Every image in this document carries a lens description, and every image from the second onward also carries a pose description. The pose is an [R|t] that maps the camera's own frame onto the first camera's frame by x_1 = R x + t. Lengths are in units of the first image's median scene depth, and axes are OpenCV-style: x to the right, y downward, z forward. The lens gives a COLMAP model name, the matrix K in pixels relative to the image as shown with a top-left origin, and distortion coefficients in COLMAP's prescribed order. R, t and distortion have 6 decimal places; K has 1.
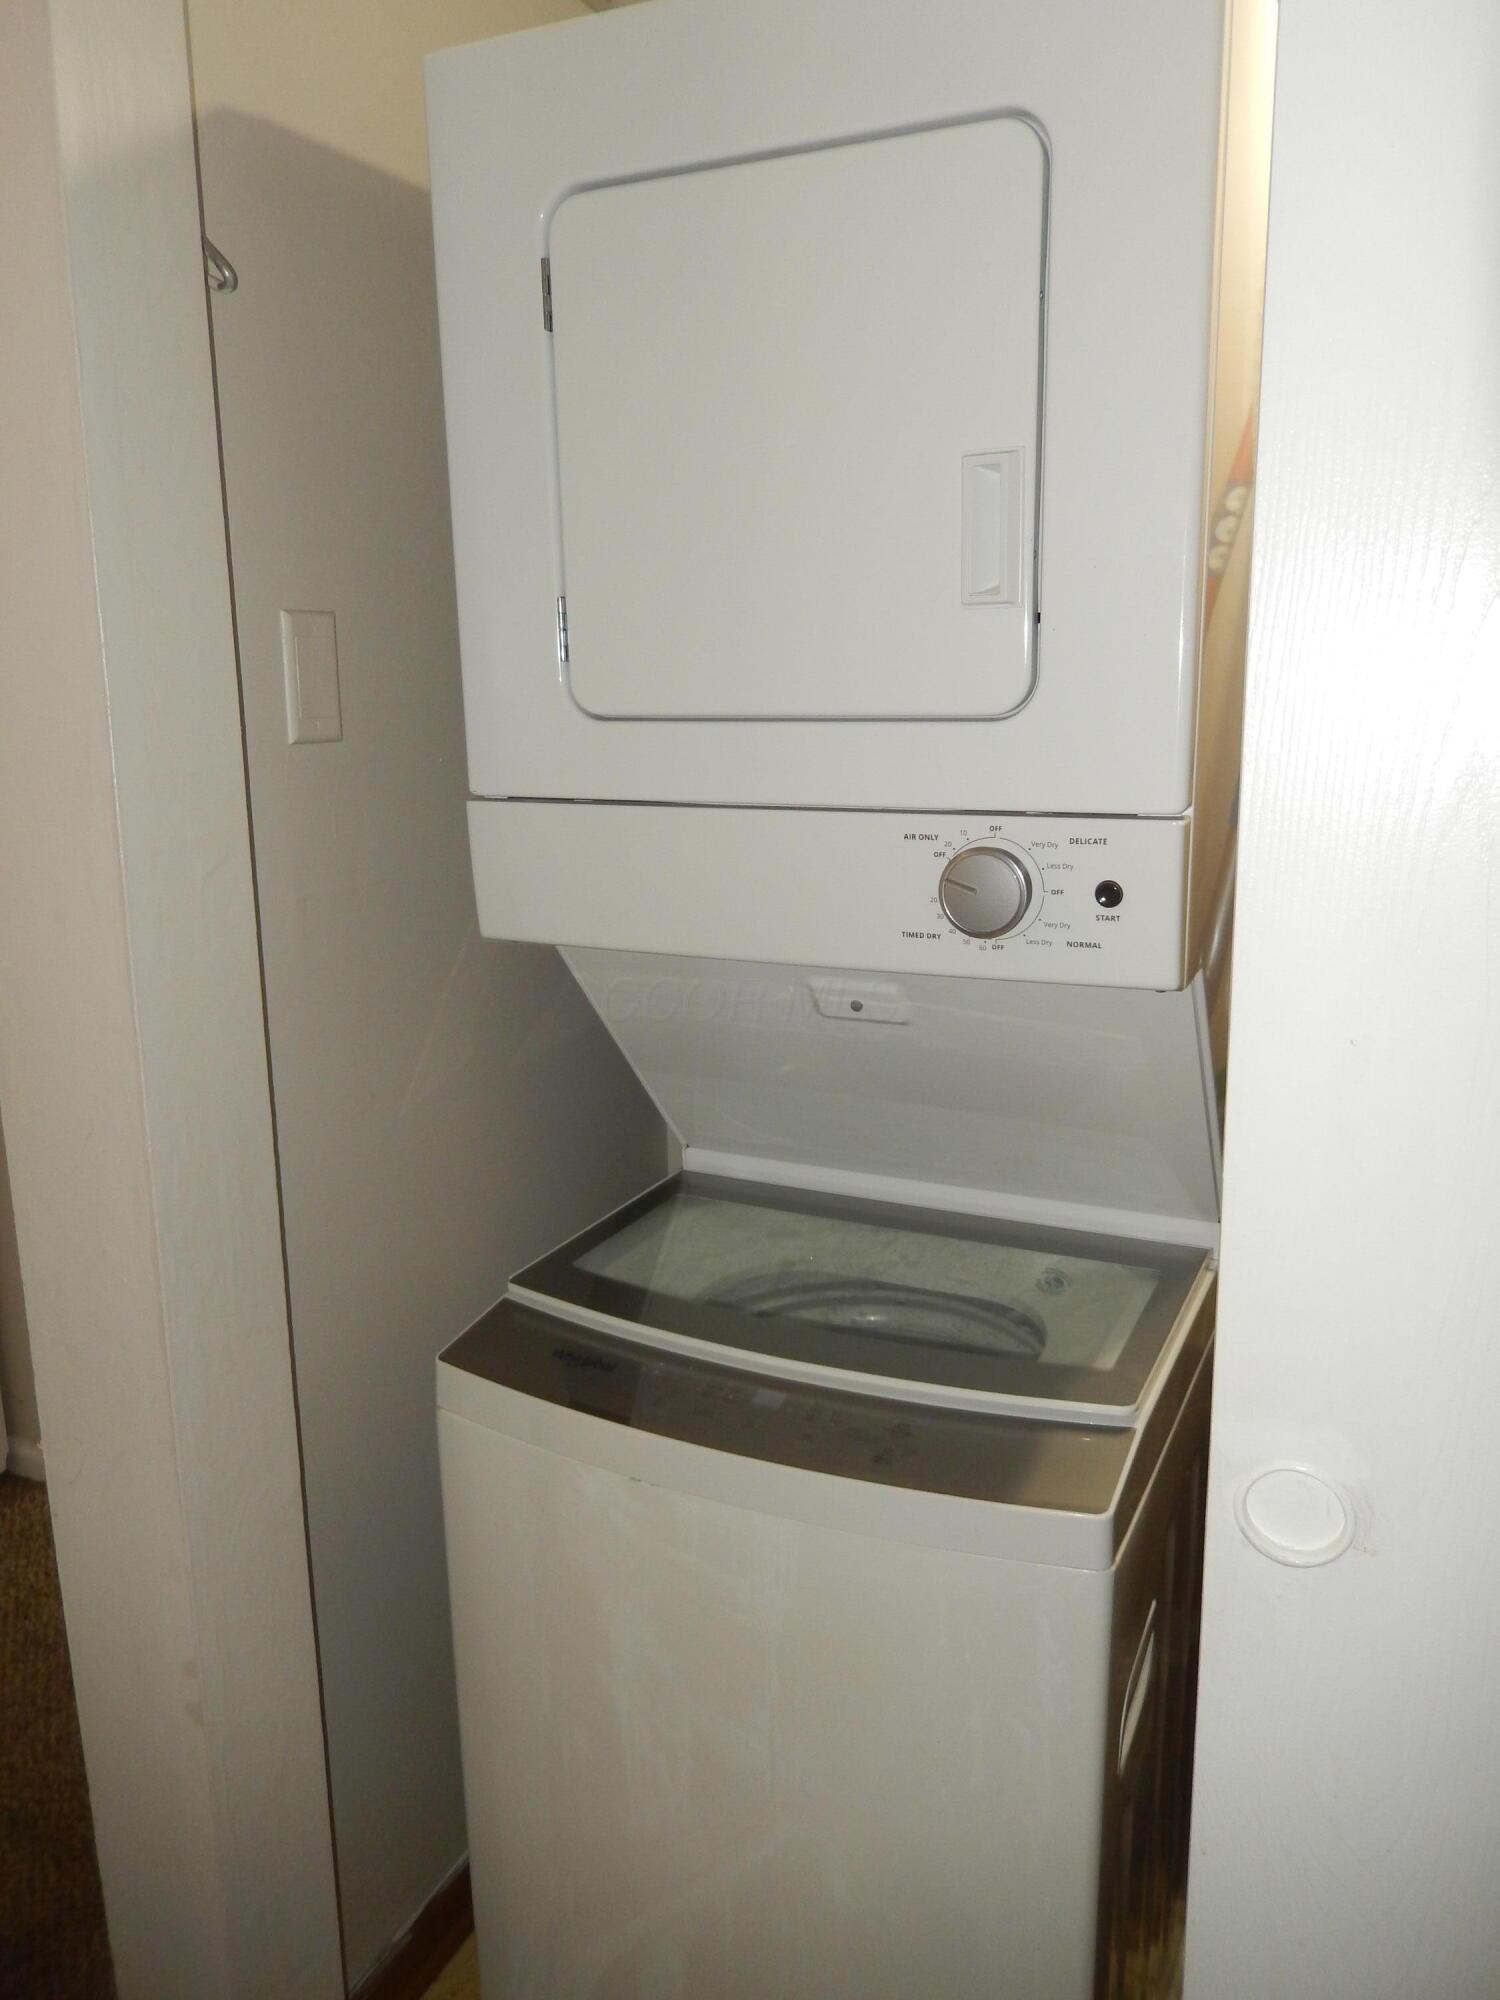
lens RADIAL K [[1481.4, 0, 750.5], [0, 1481.4, 1005.5], [0, 0, 1]] dist [-0.019105, -0.009038]
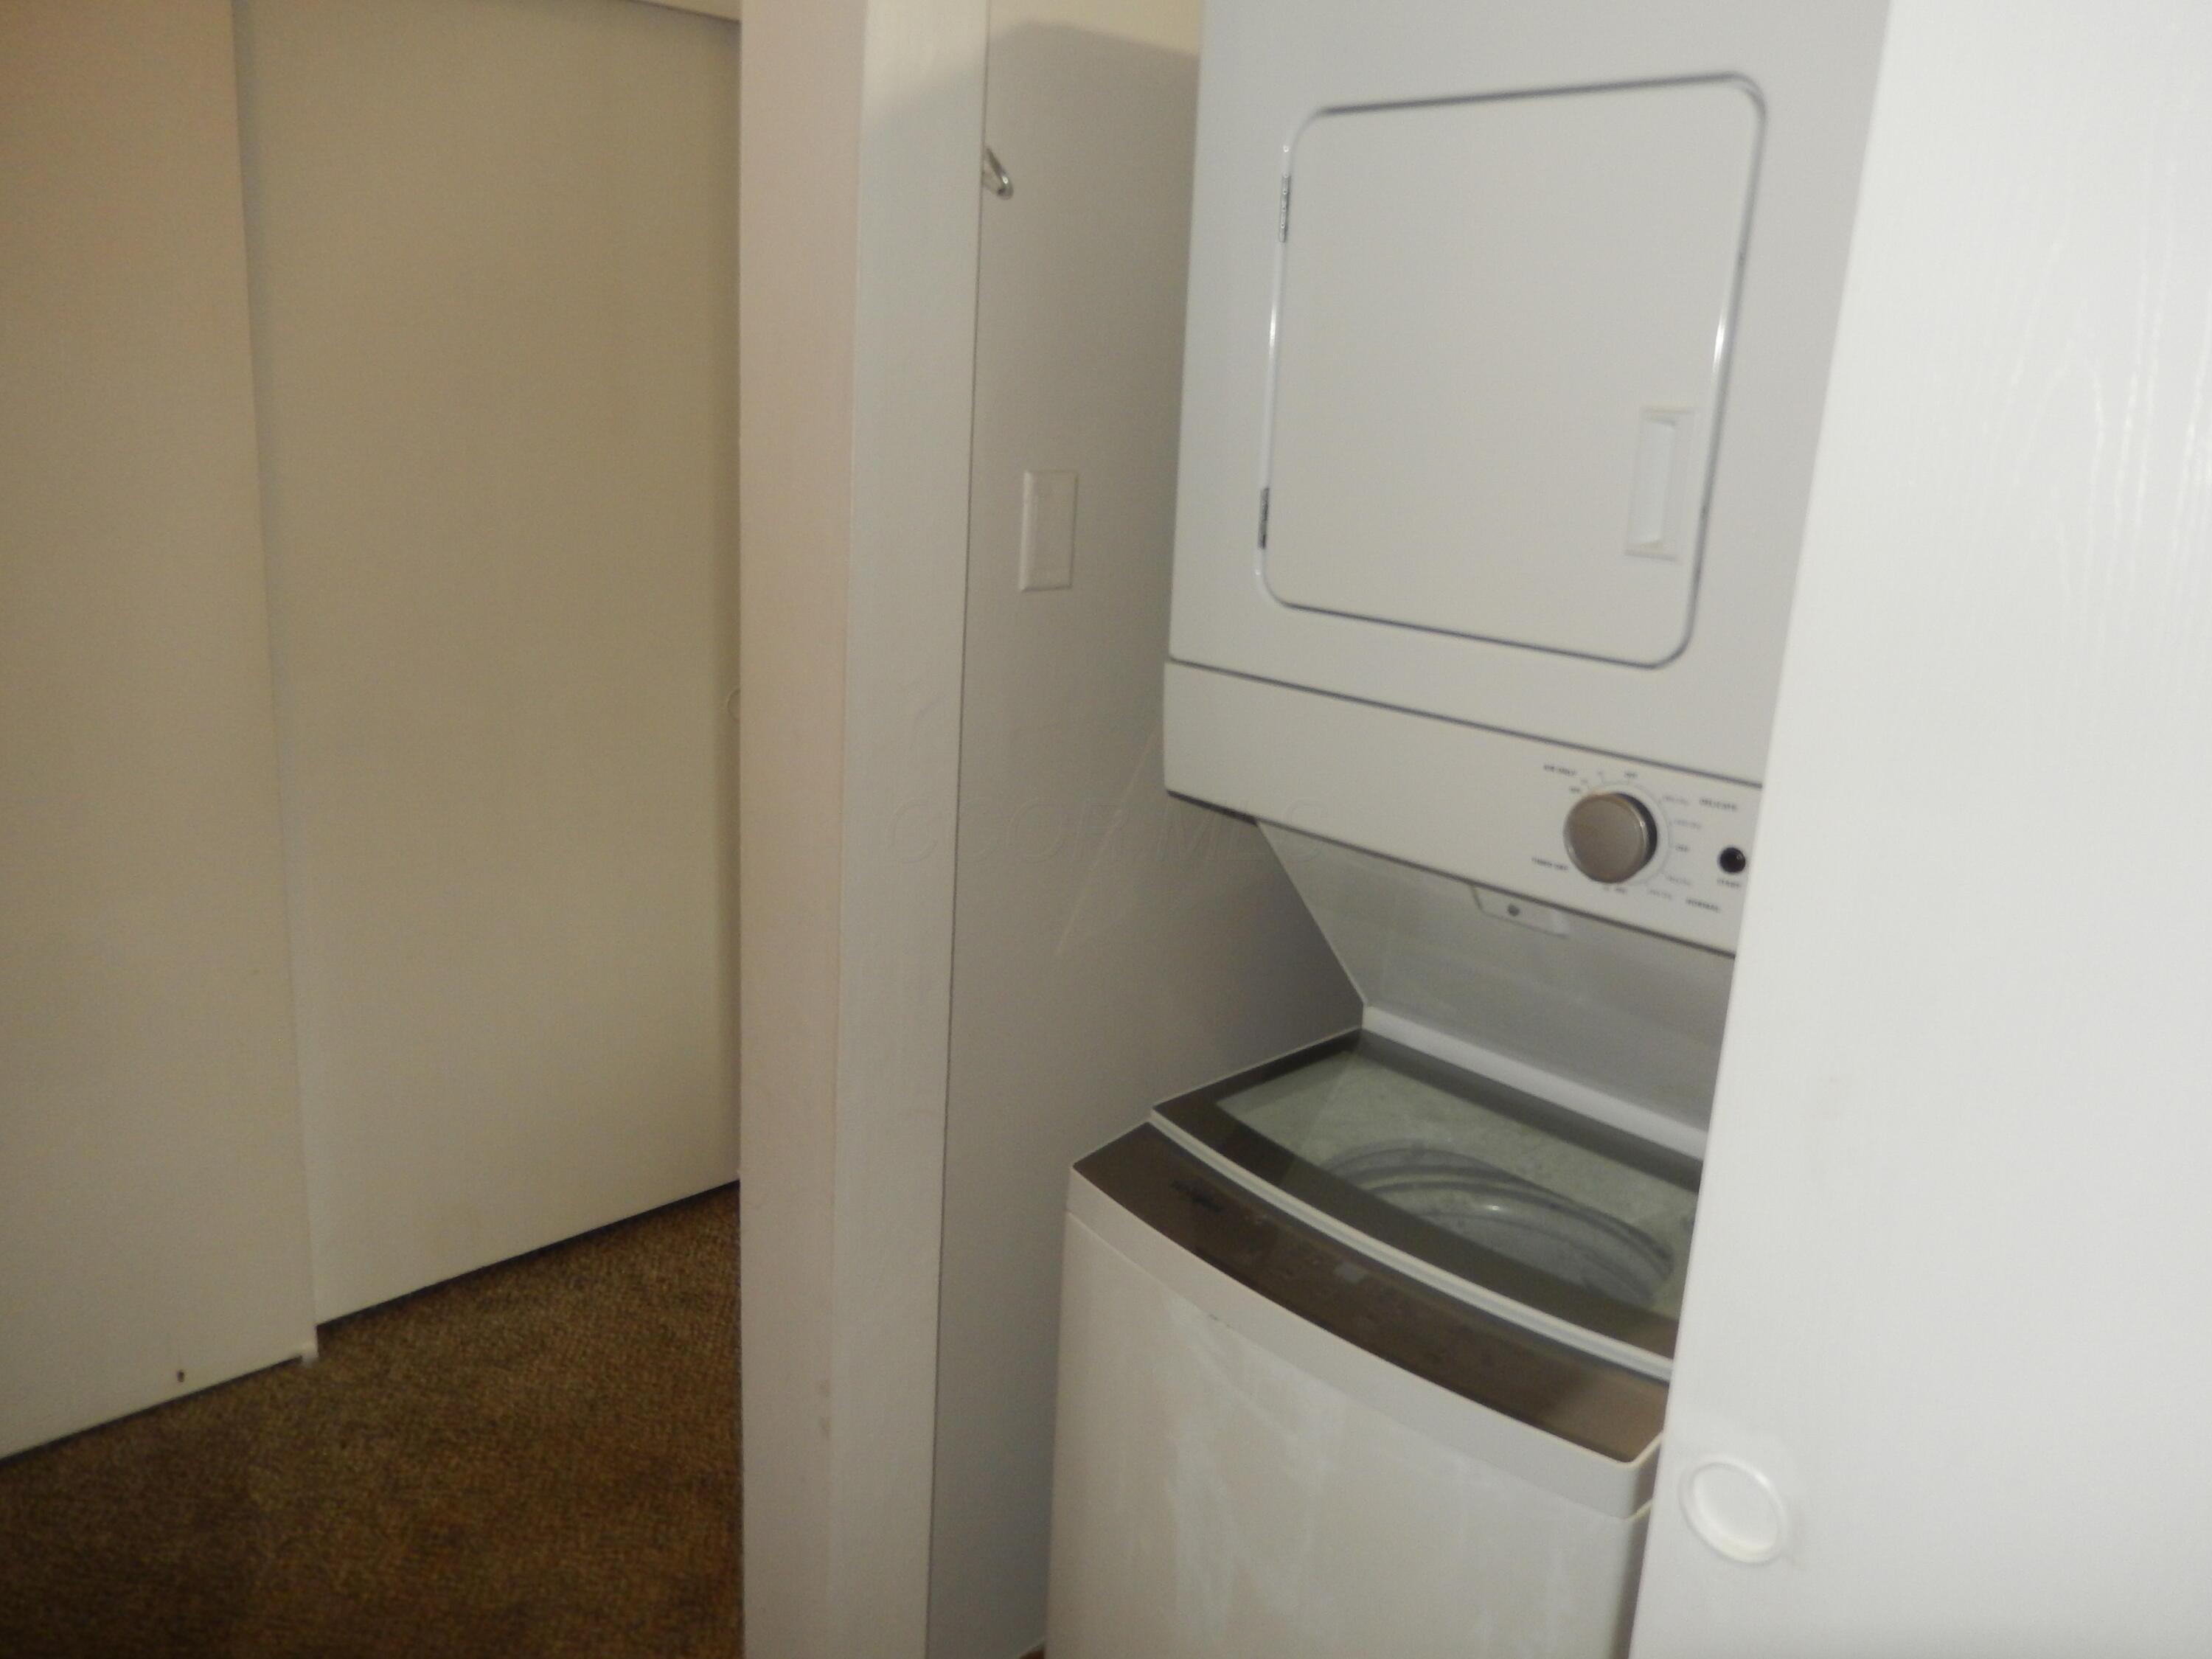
lens RADIAL K [[1637.9, 0, 1104.8], [0, 1637.9, 818.3], [0, 0, 1]] dist [-0.008398, -0.012068]
pose [[0.938596, 0.150881, -0.310277, 0.163361], [-0.141879, 0.988542, 0.051521, -0.088491], [0.314496, -0.004336, 0.949249, -0.147604]]
